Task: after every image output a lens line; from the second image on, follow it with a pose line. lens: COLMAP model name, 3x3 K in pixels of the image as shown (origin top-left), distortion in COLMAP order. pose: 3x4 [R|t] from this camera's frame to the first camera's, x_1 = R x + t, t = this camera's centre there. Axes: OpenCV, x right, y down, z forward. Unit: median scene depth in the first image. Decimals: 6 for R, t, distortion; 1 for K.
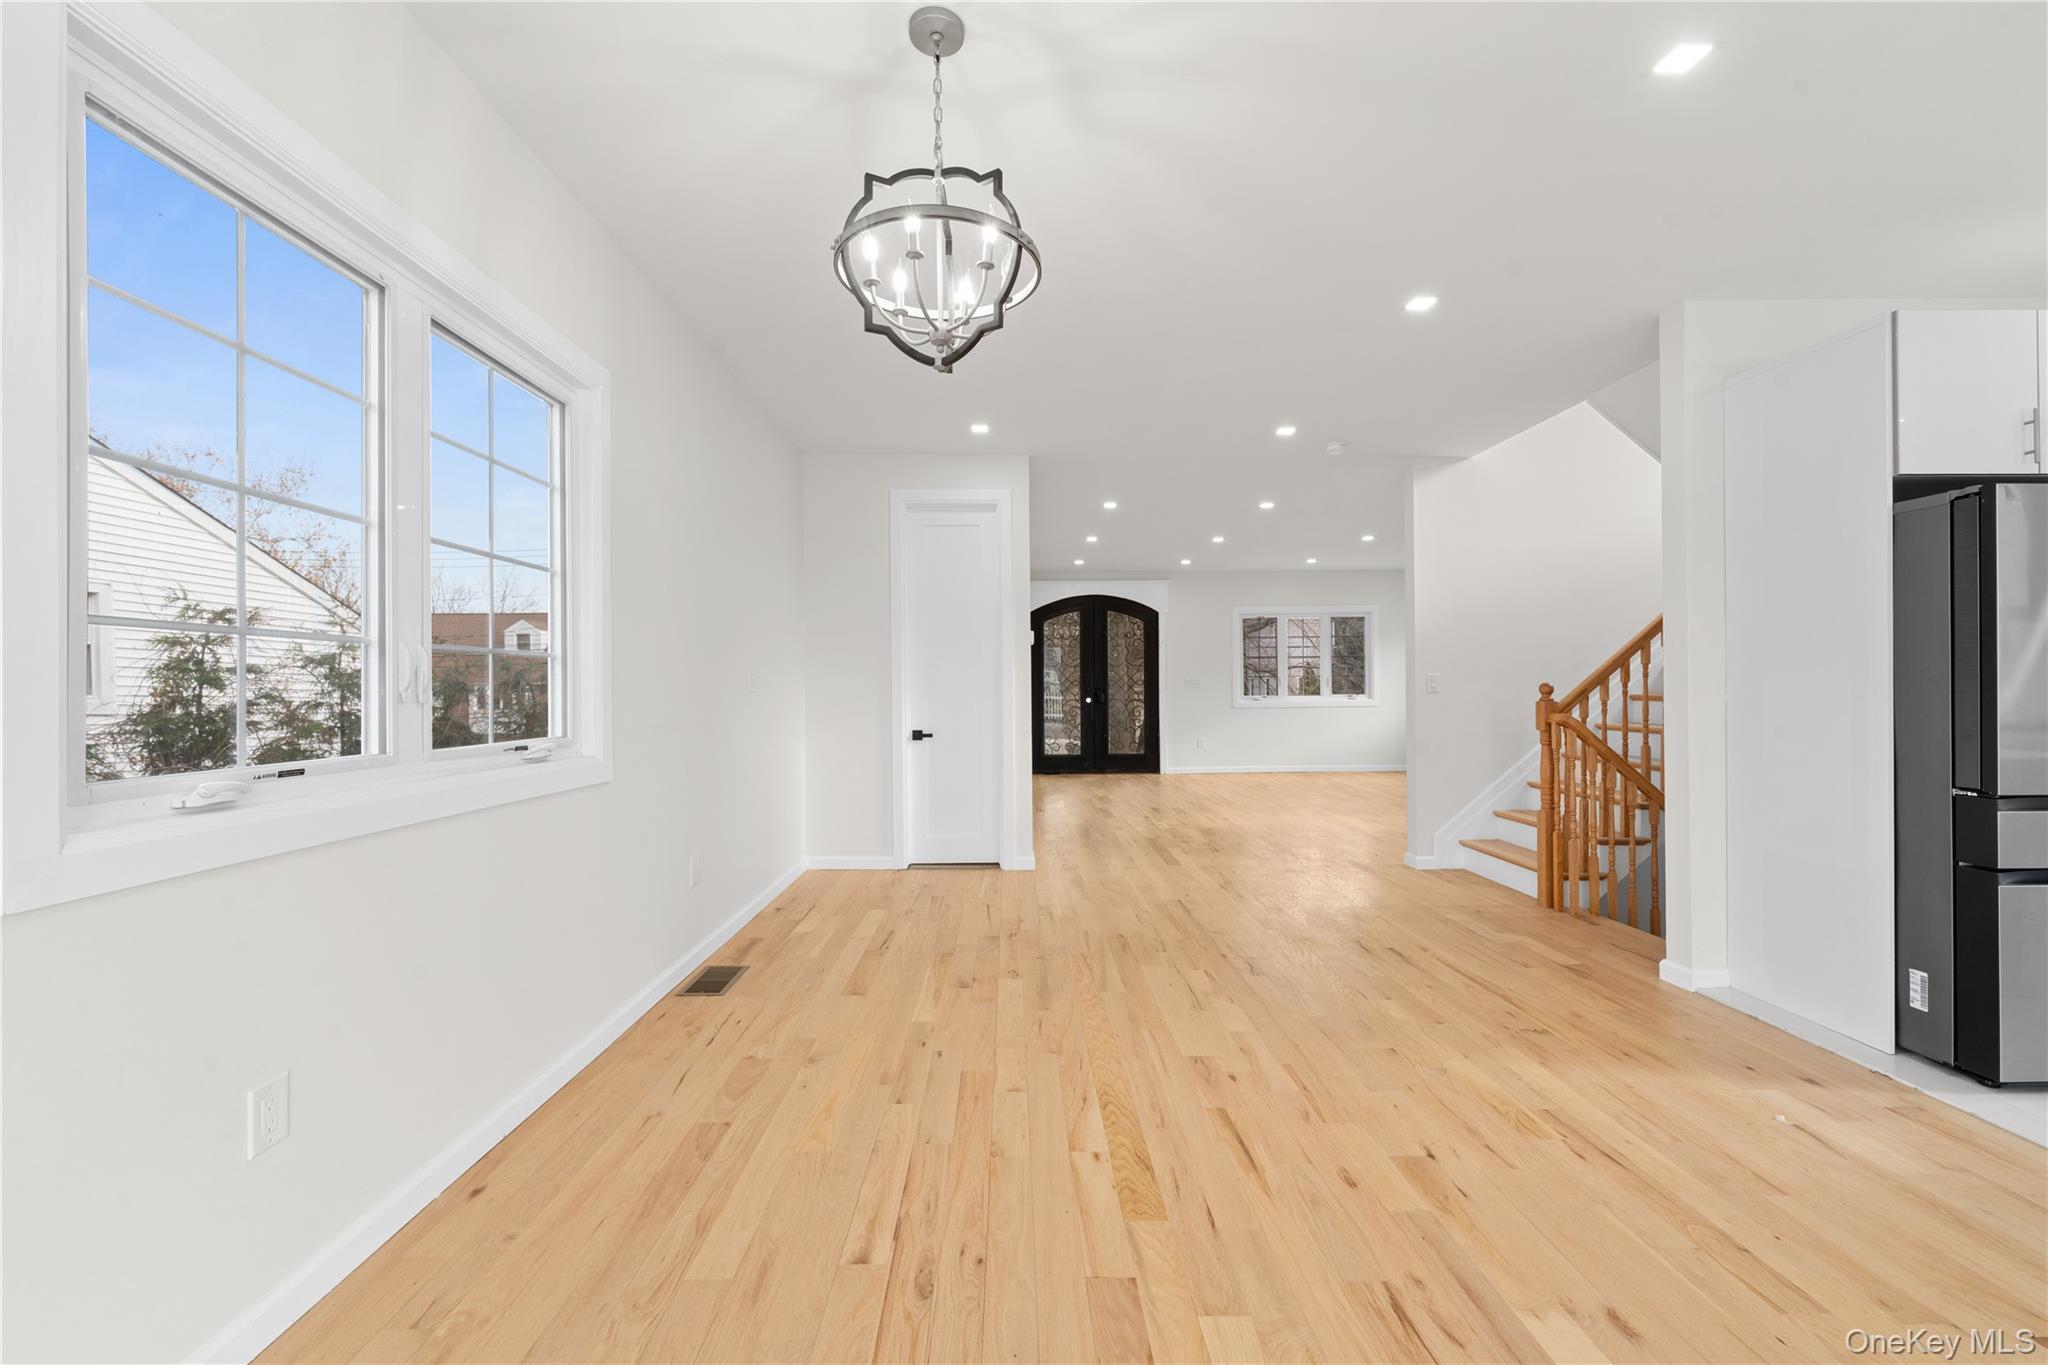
lens RADIAL K [[825.4, 0, 1024.0], [0, 825.4, 682.5], [0, 0, 1]] dist [0.000570, -0.000011]
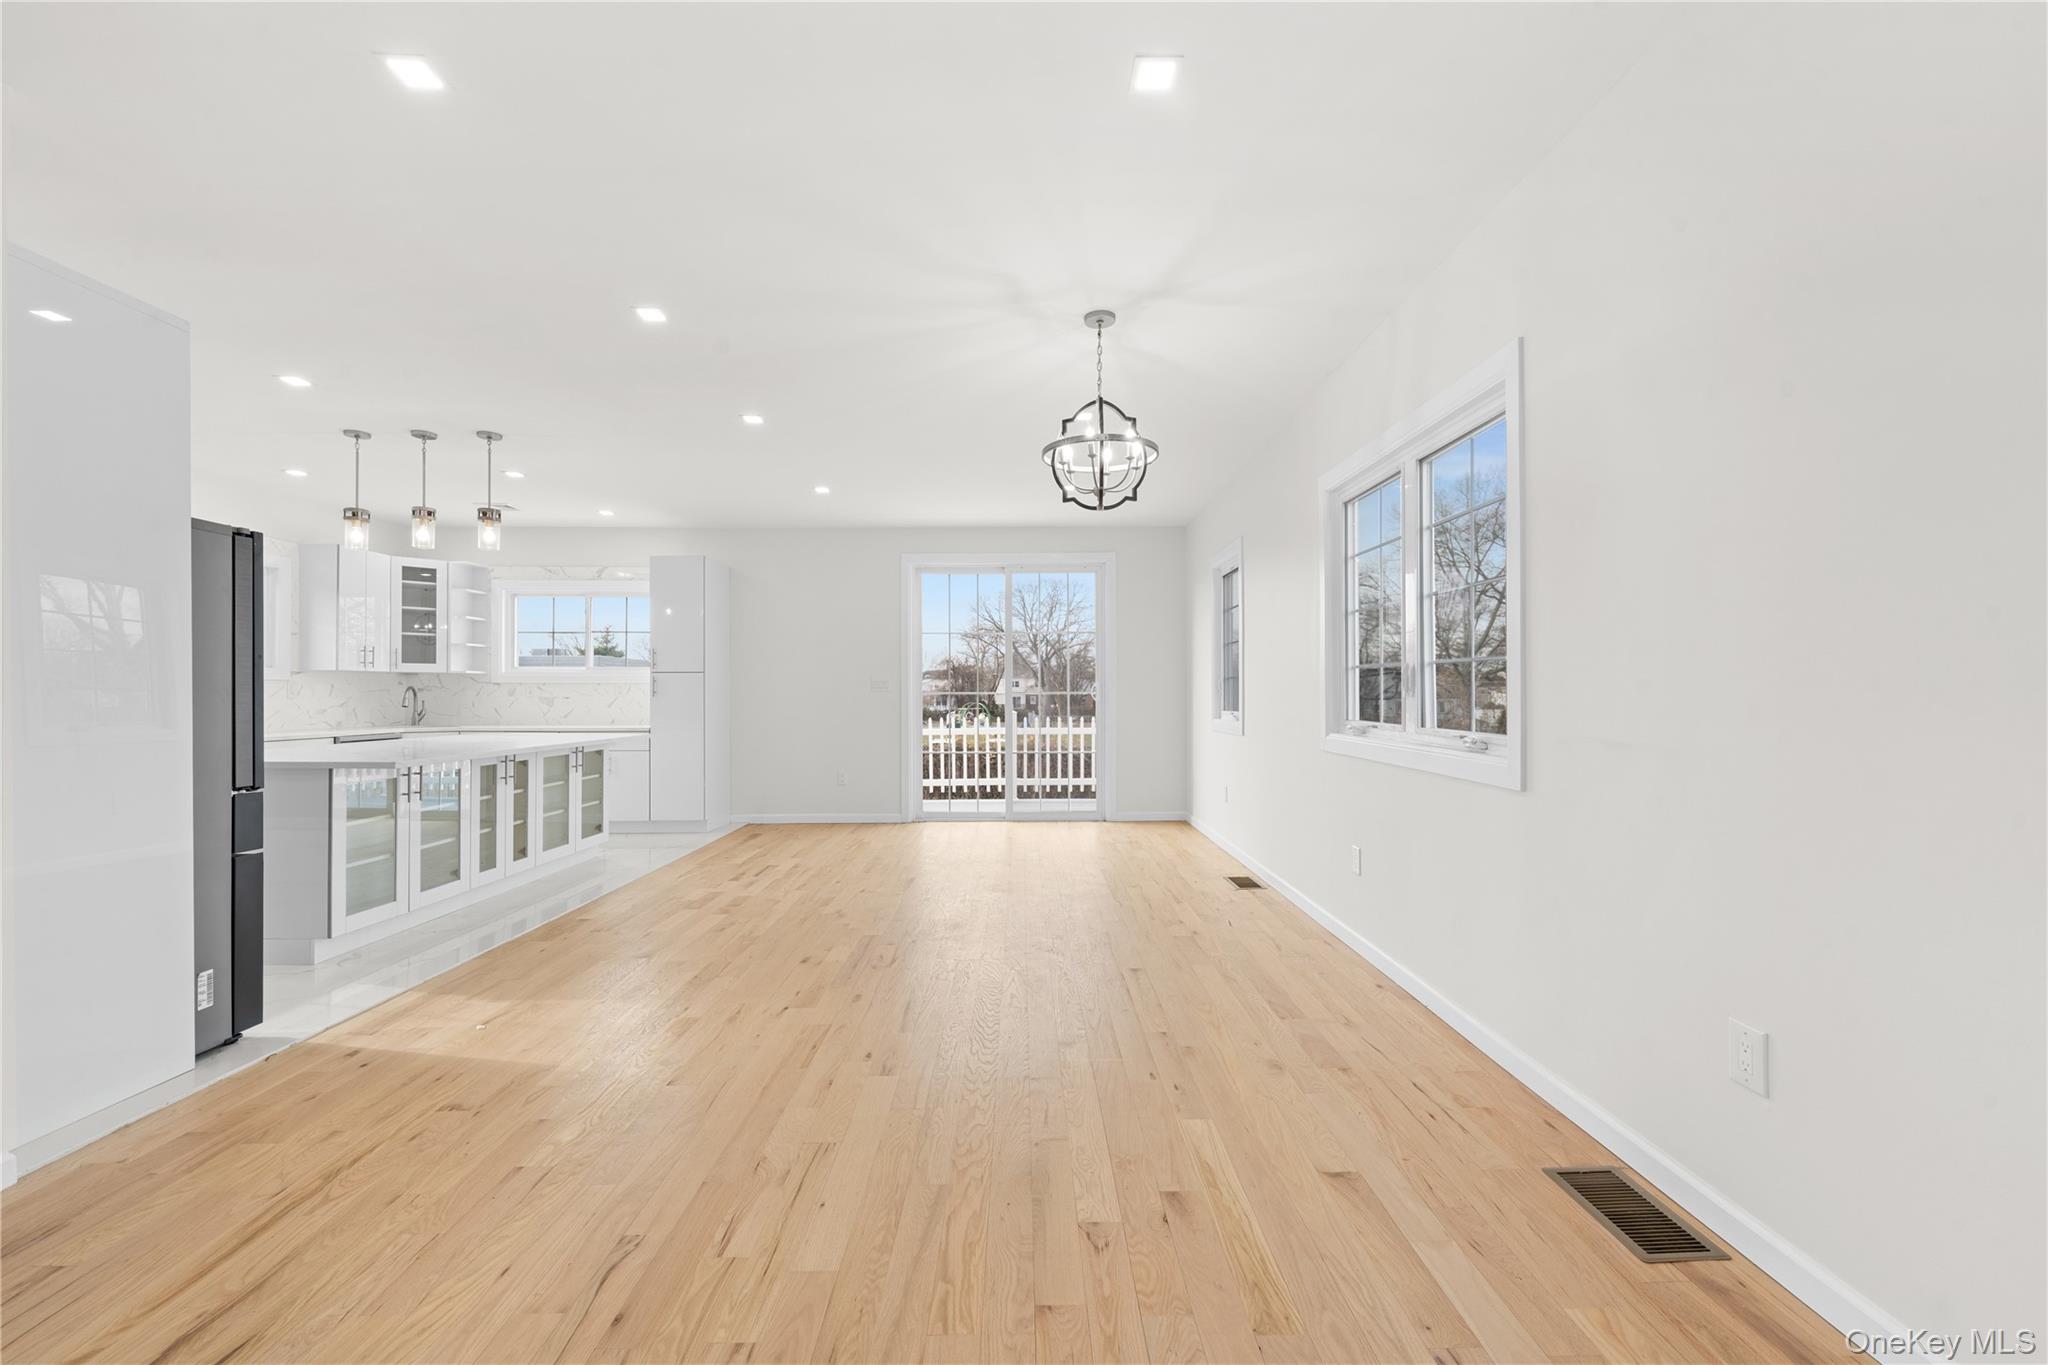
lens RADIAL K [[830.1, 0, 1022.9], [0, 830.1, 688.6], [0, 0, 1]] dist [0.000626, 0.000204]
pose [[-0.999874, 0.009856, 0.012408, 0.018957], [0.009725, 0.999897, -0.010536, 0.007363], [-0.012510, -0.010414, -0.999868, 1.205501]]
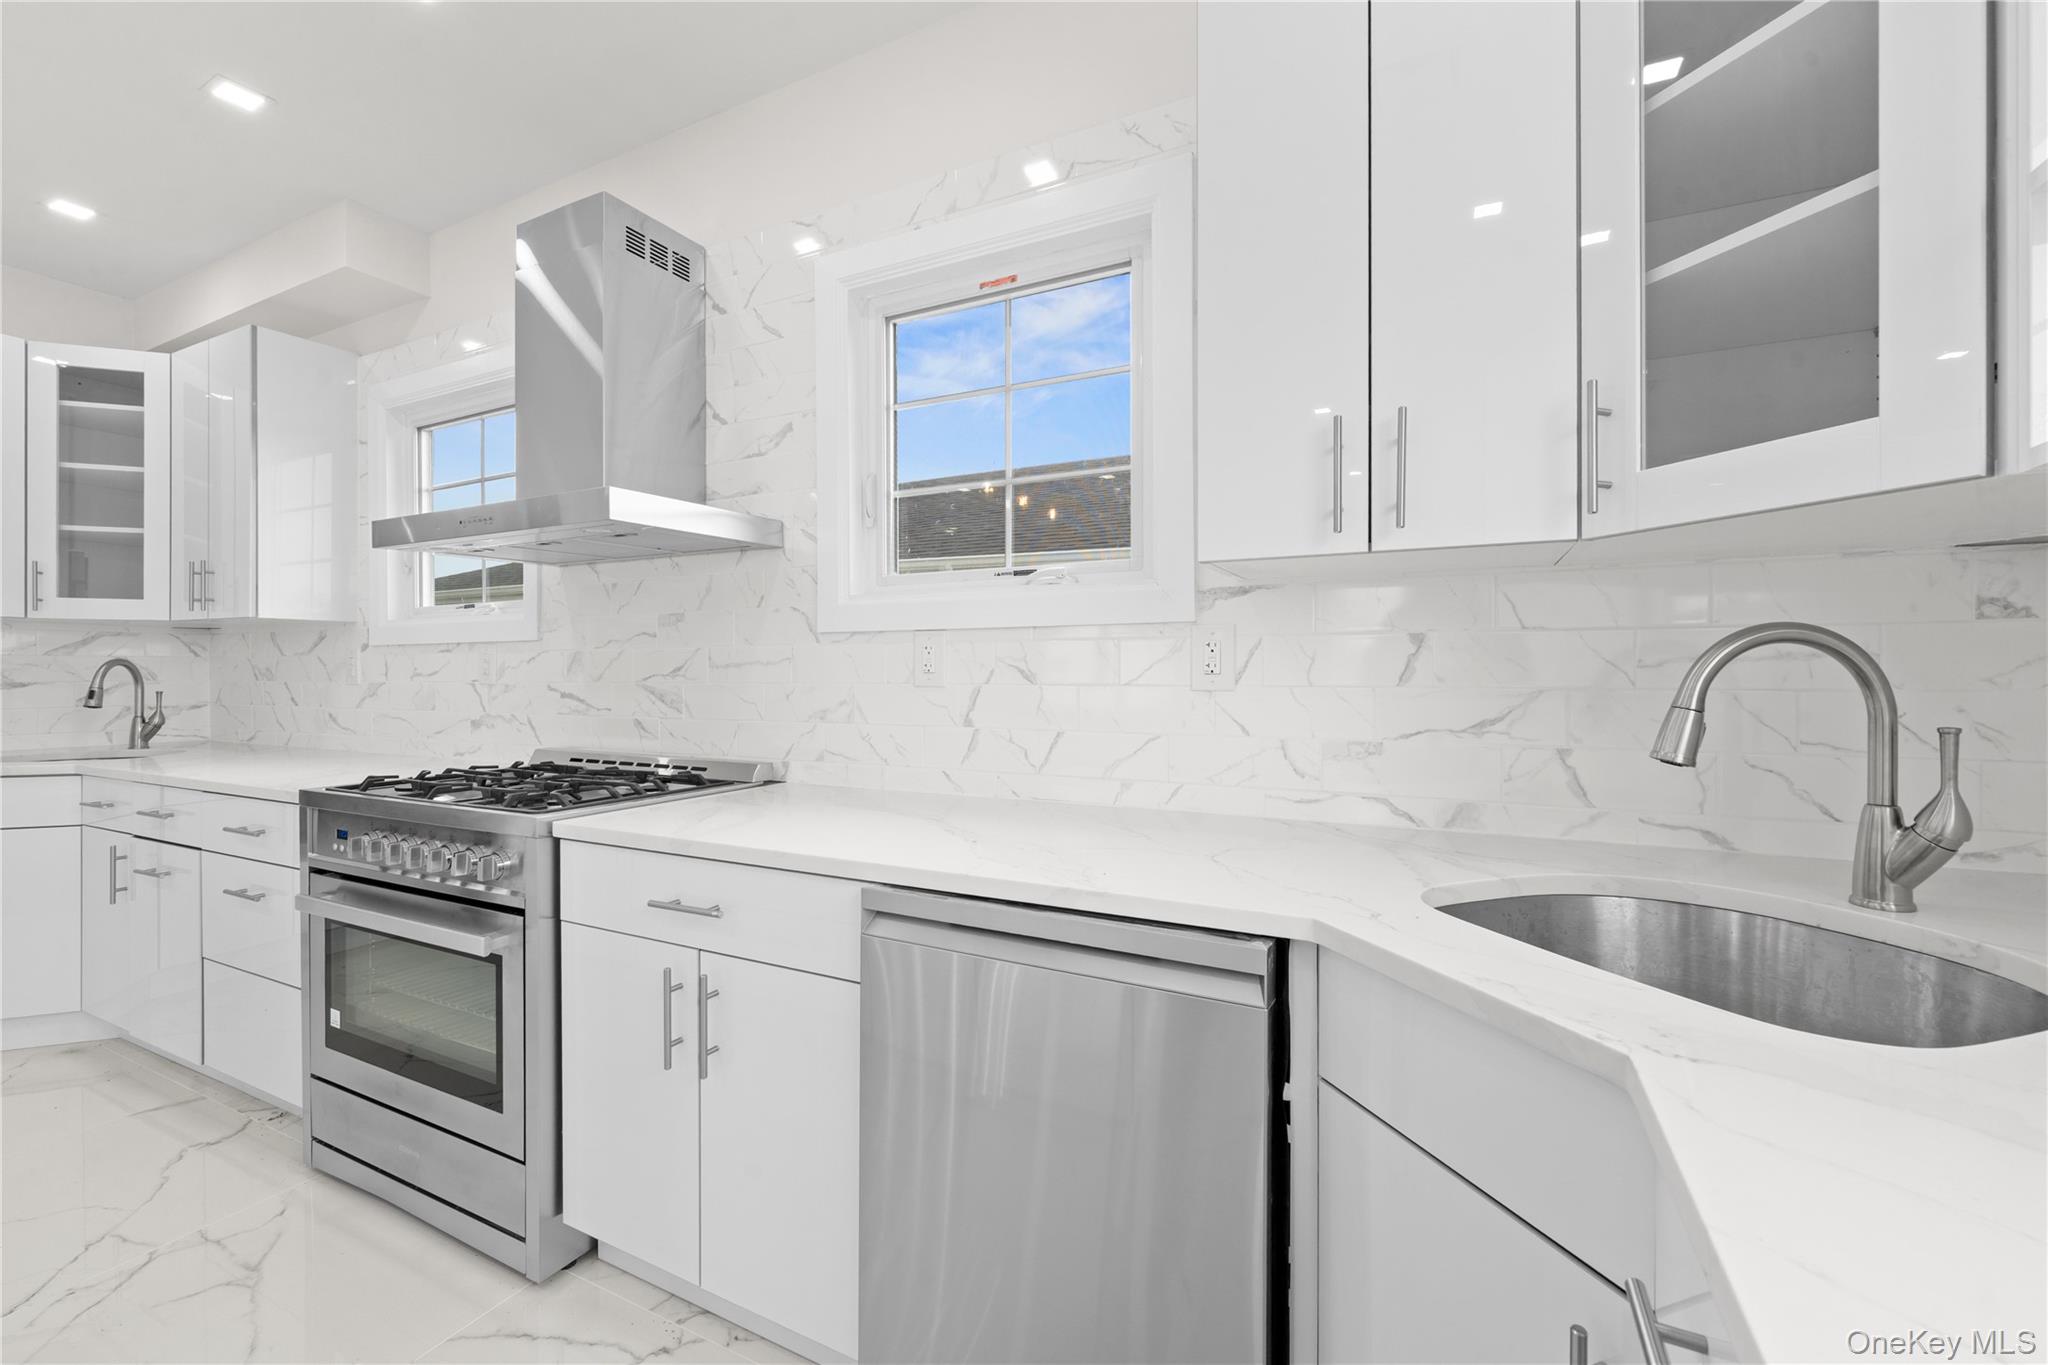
lens RADIAL K [[850.1, 0, 1024.4], [0, 850.1, 673.3], [0, 0, 1]] dist [-0.000155, -0.000013]
pose [[0.464257, 0.007604, 0.885668, 0.945362], [-0.007677, 0.999960, -0.004561, -0.009677], [-0.885667, -0.004682, 0.464297, -0.352299]]
